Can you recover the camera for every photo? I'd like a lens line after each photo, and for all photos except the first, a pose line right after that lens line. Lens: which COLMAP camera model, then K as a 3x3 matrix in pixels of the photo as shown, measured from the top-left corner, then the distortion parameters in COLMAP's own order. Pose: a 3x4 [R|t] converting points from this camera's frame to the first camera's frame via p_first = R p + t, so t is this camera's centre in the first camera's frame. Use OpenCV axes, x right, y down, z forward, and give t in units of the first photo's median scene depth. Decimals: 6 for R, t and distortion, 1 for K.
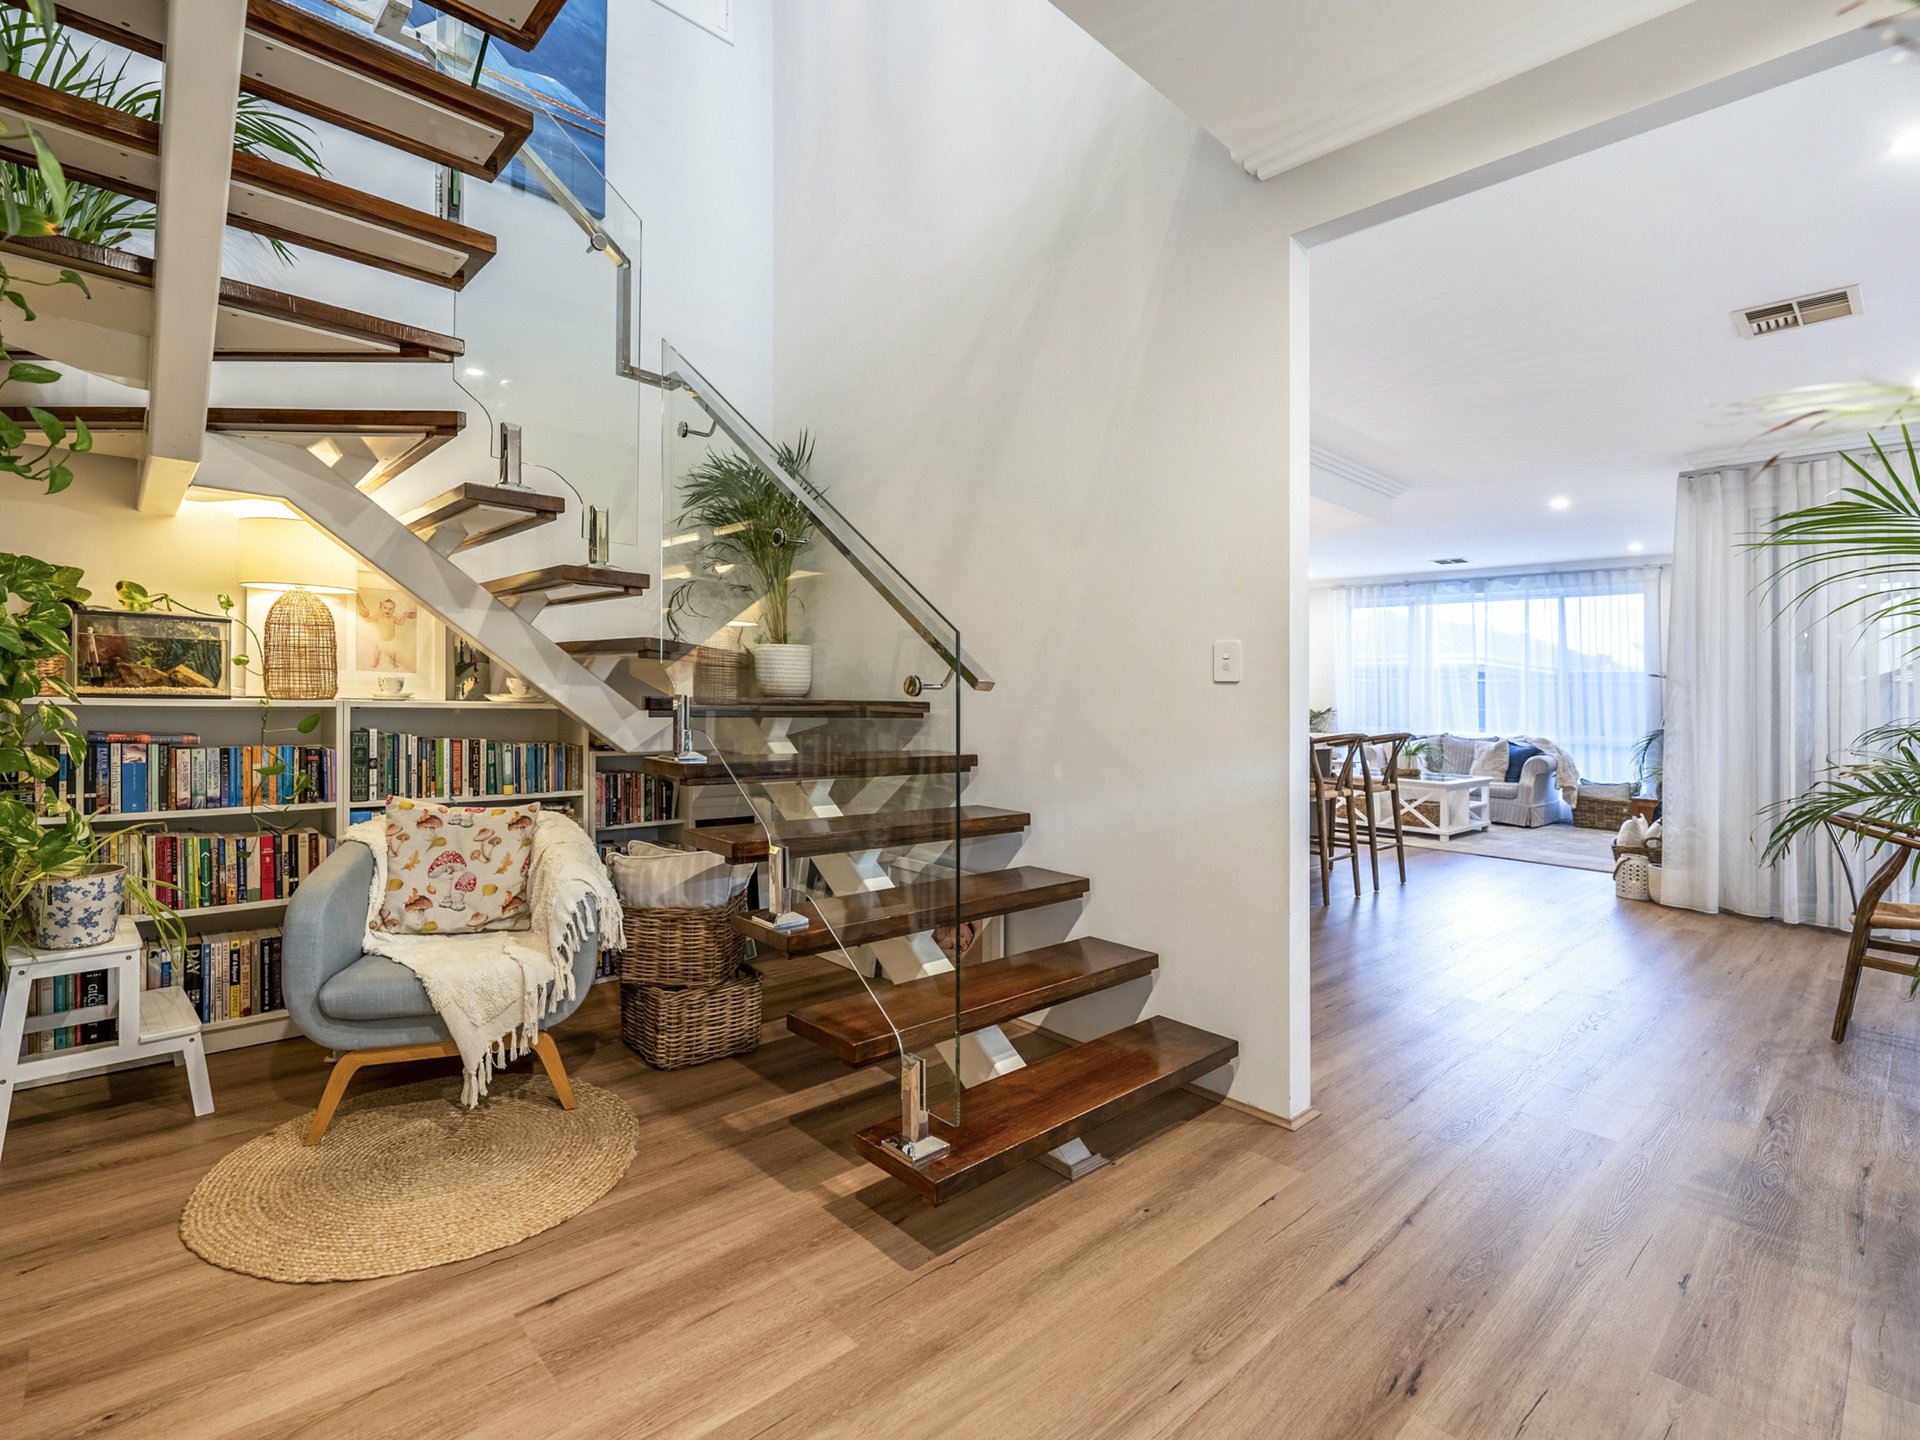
lens RADIAL K [[954.1, 0, 946.3], [0, 954.1, 709.4], [0, 0, 1]] dist [0.005617, -0.004301]
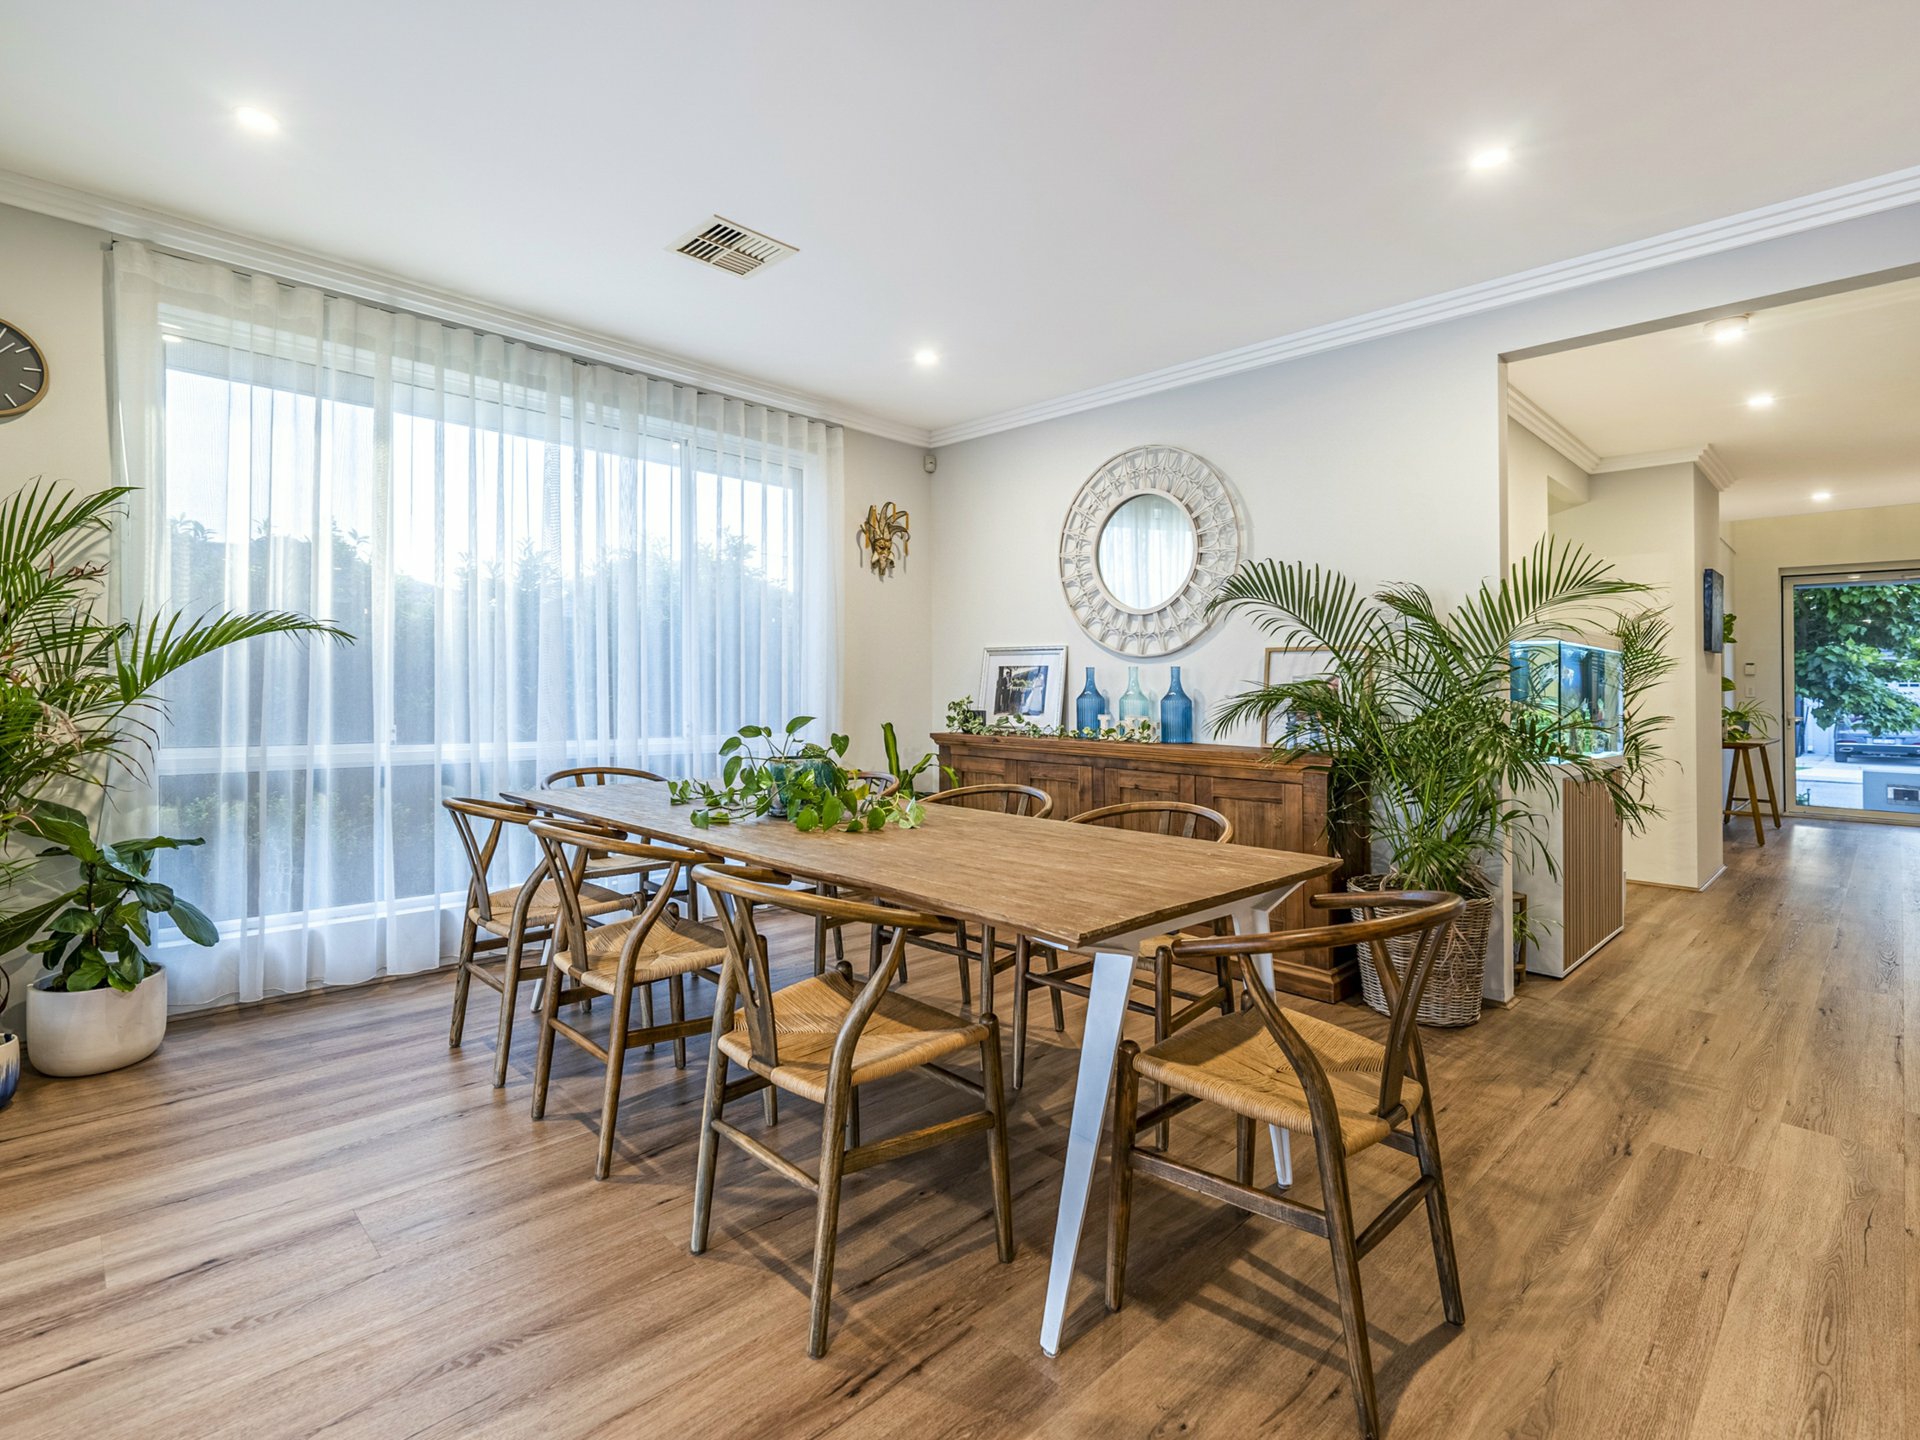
lens RADIAL K [[954.1, 0, 938.0], [0, 954.1, 693.3], [0, 0, 1]] dist [0.005617, -0.004301]
pose [[-0.999280, -0.037239, -0.007231, 2.002941], [-0.037331, 0.999217, 0.013084, 0.033564], [0.006738, 0.013345, -0.999888, 2.464108]]
